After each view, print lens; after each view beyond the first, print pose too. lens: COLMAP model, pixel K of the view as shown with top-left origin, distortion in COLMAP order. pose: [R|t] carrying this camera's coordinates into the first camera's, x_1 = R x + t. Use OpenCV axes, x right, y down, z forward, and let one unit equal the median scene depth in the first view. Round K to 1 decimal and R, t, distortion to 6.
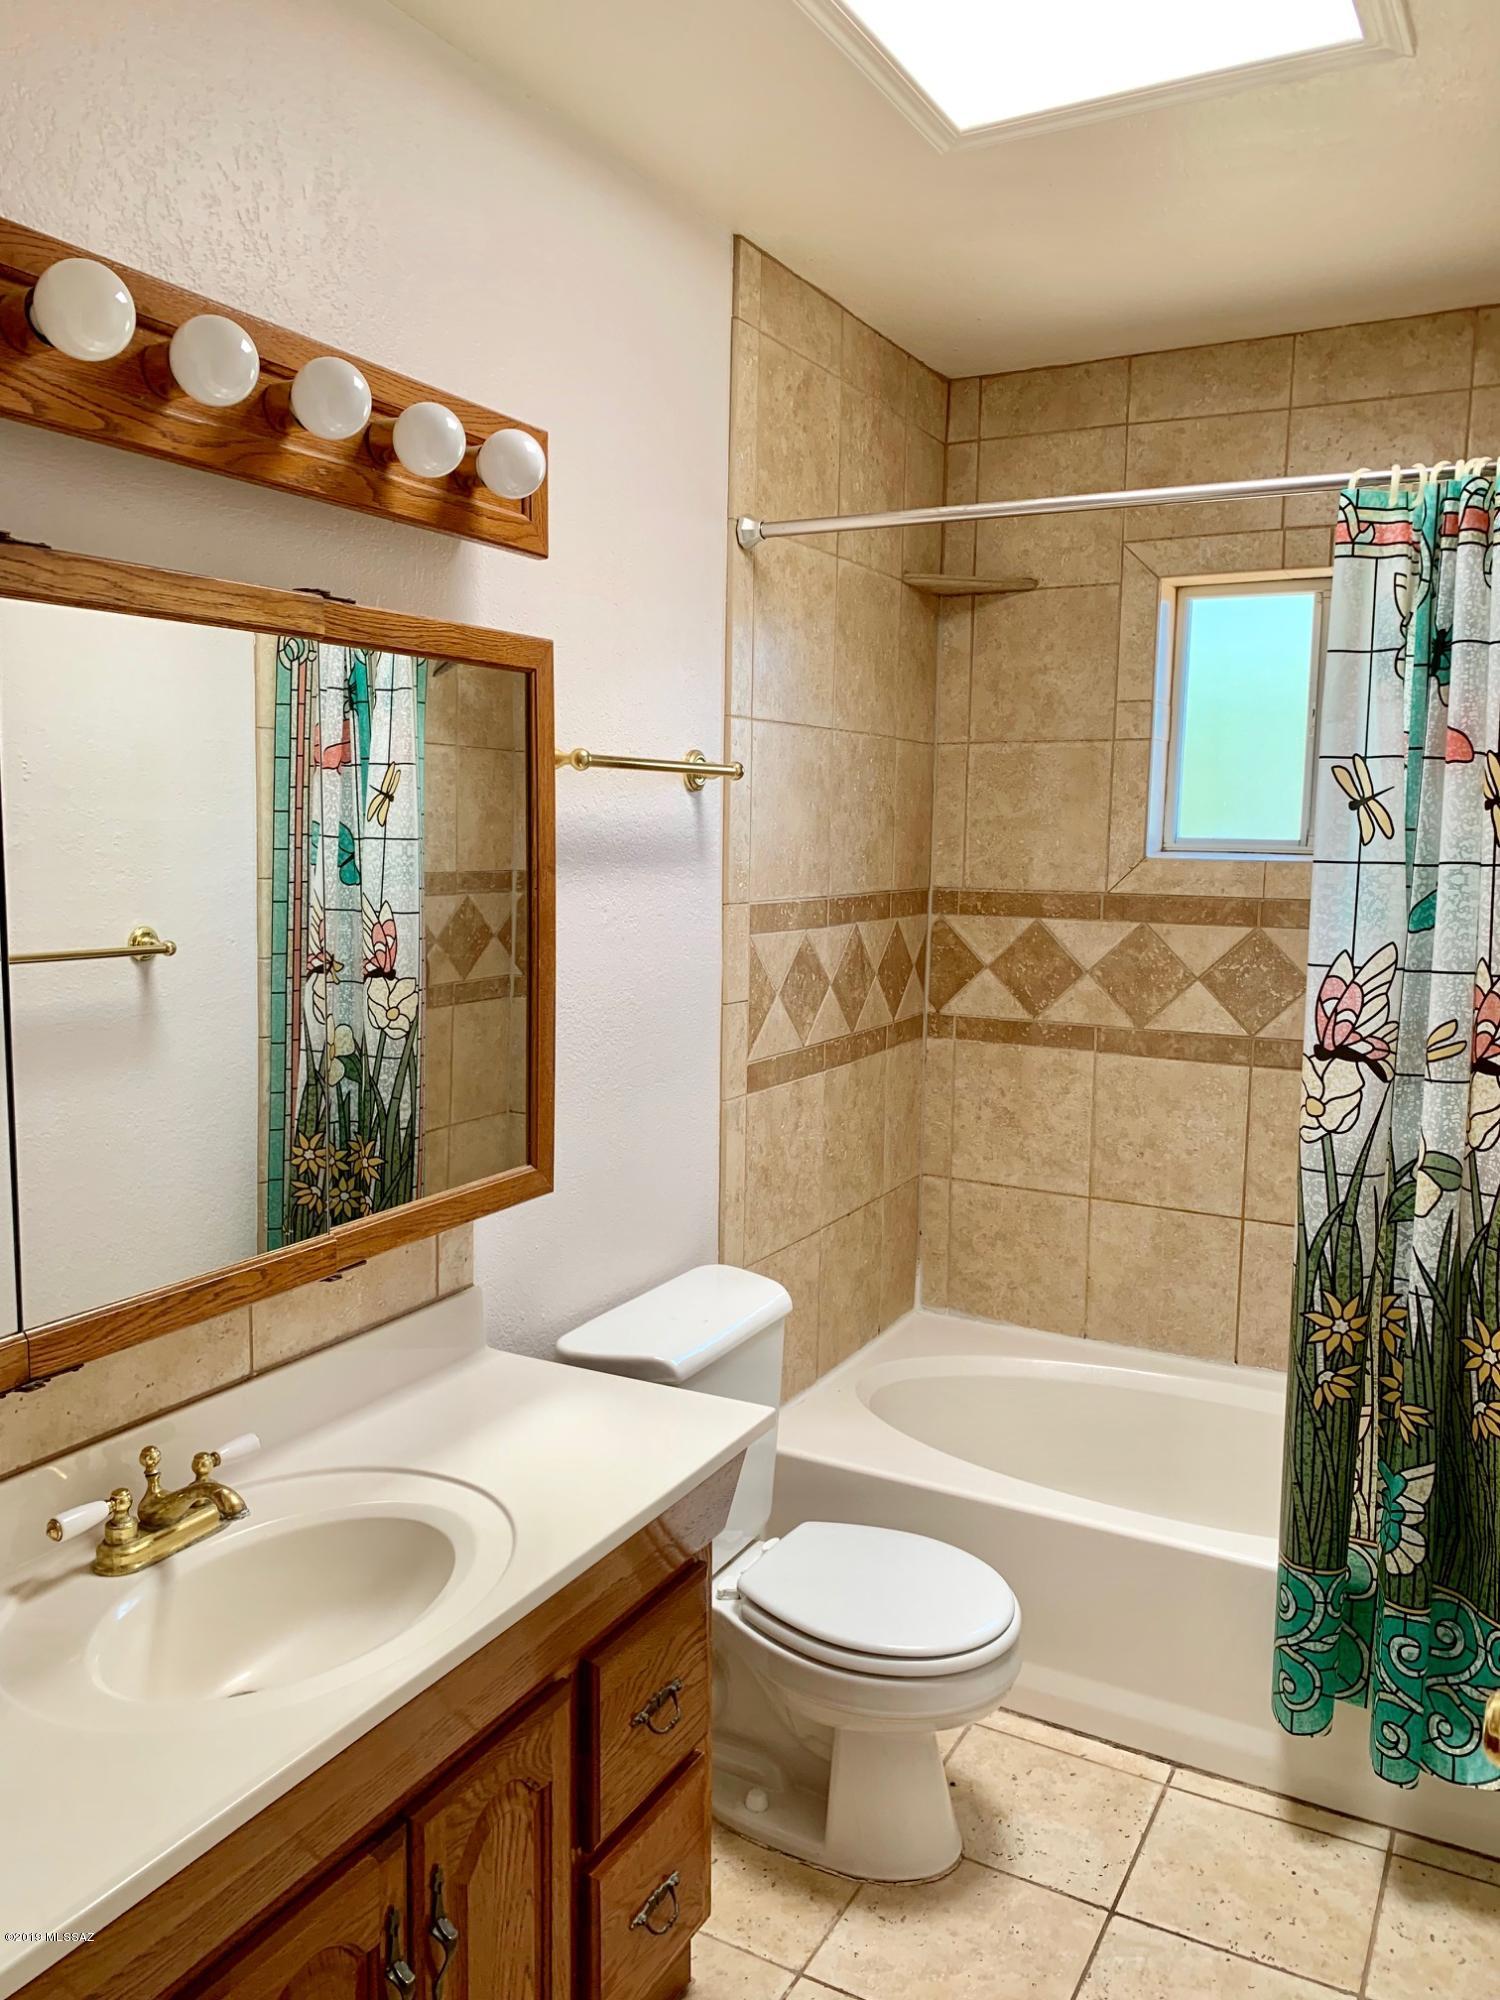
lens RADIAL K [[1542.6, 0, 755.9], [0, 1542.6, 989.4], [0, 0, 1]] dist [0.102142, -0.060186]
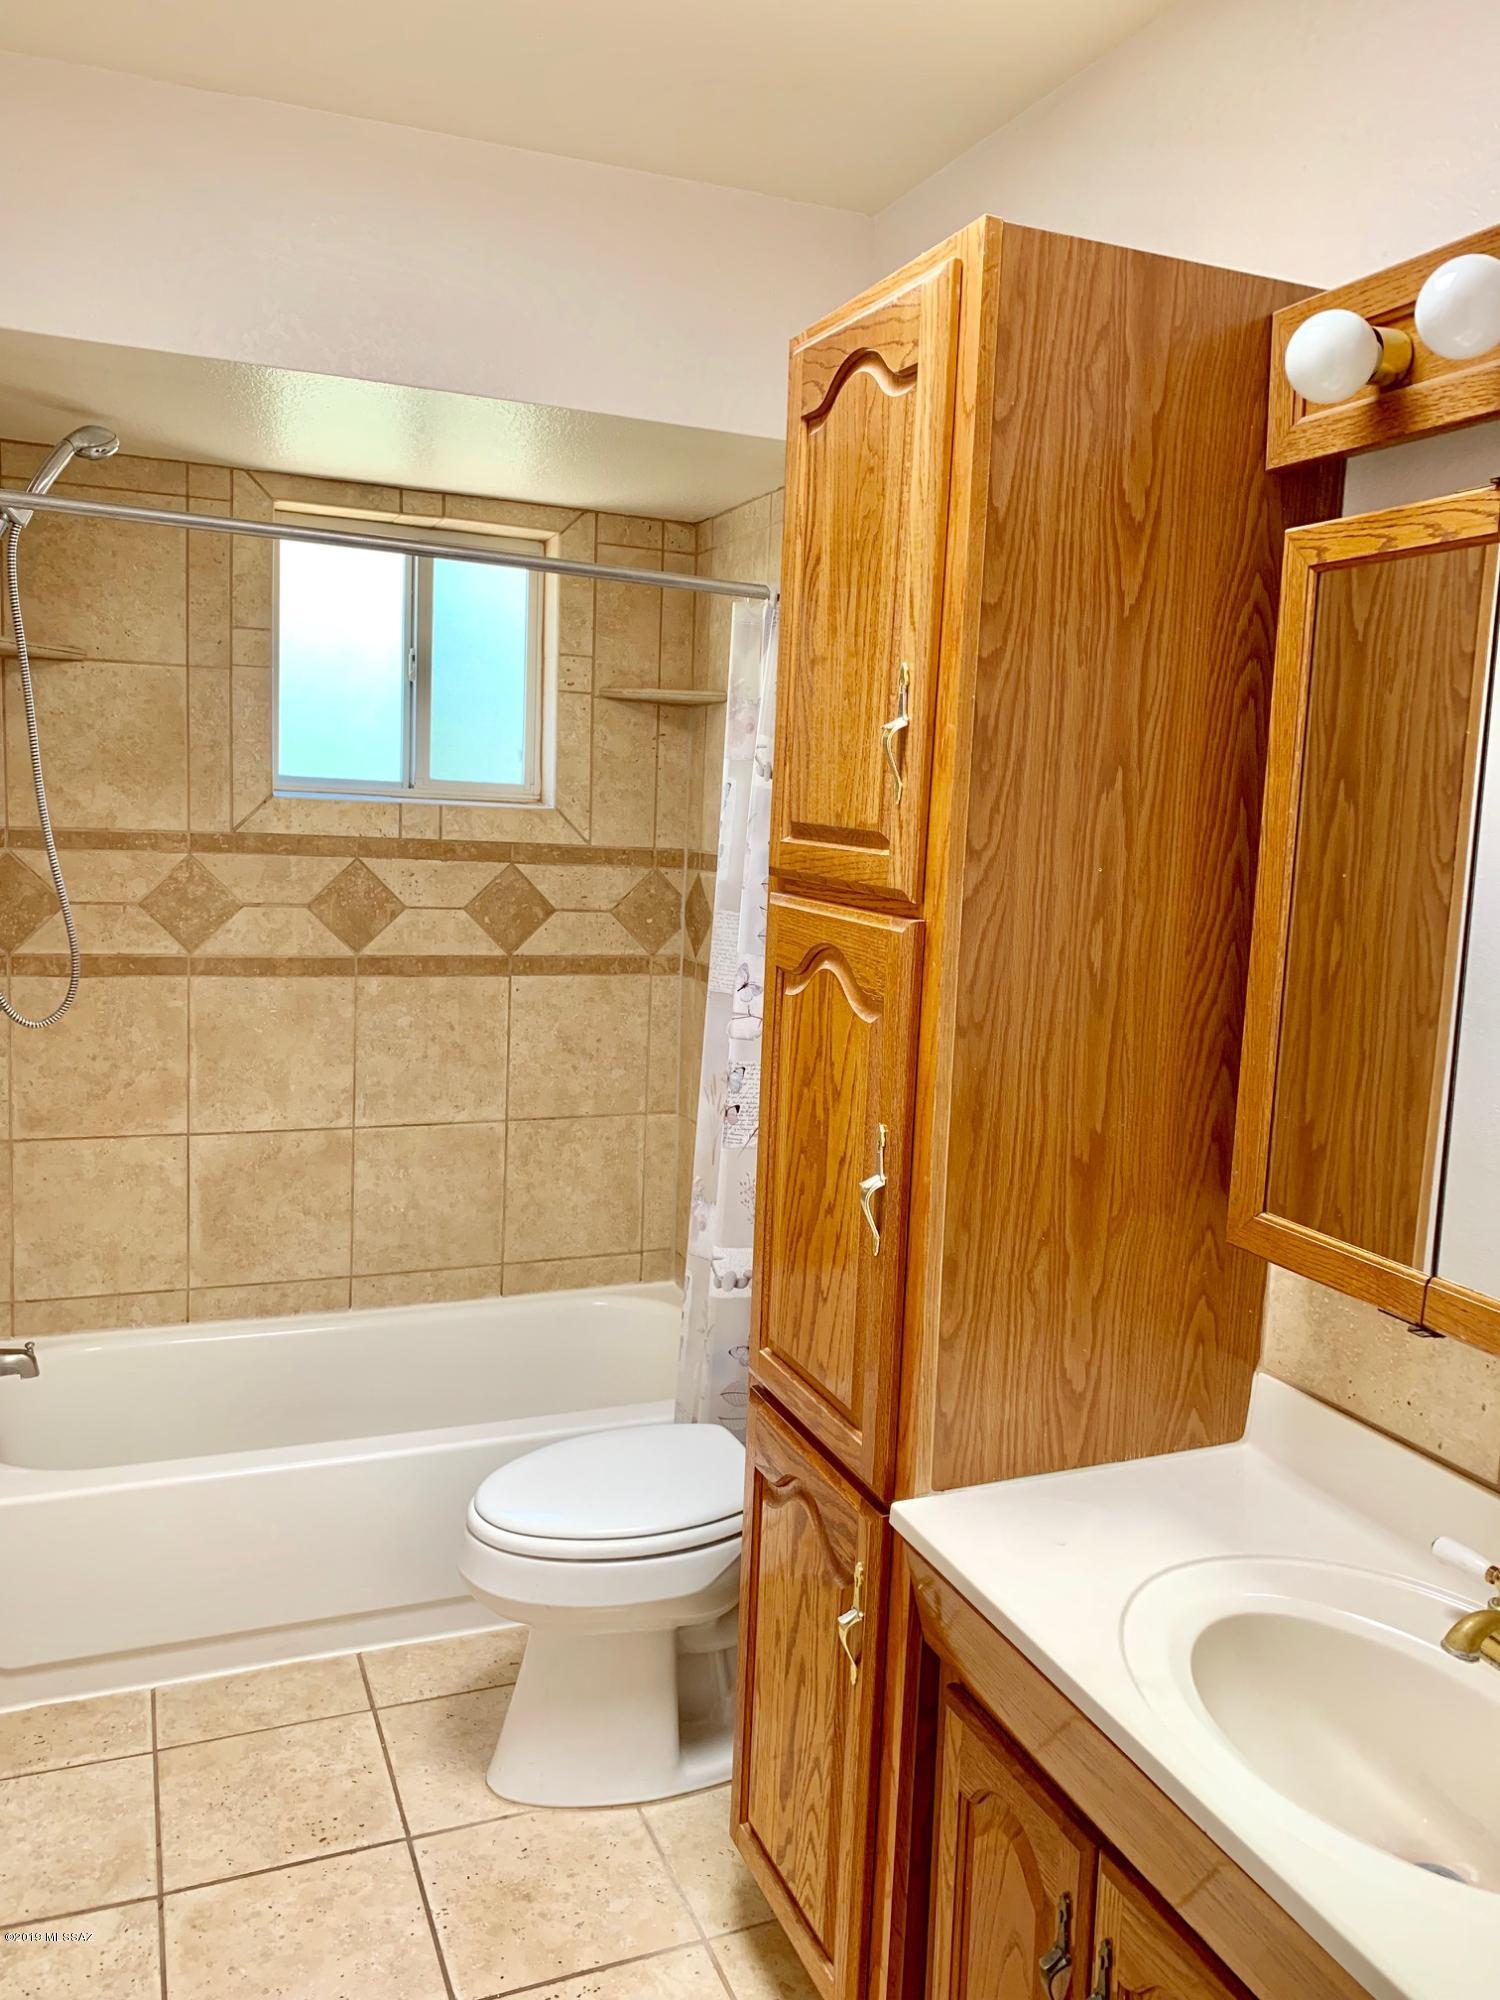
lens RADIAL K [[1542.6, 0, 755.9], [0, 1542.6, 989.4], [0, 0, 1]] dist [0.102142, -0.060186]
pose [[0.632535, -0.080981, 0.770287, -0.449733], [0.036172, 0.996523, 0.075061, -0.026766], [-0.773687, -0.019616, 0.633264, 0.154034]]
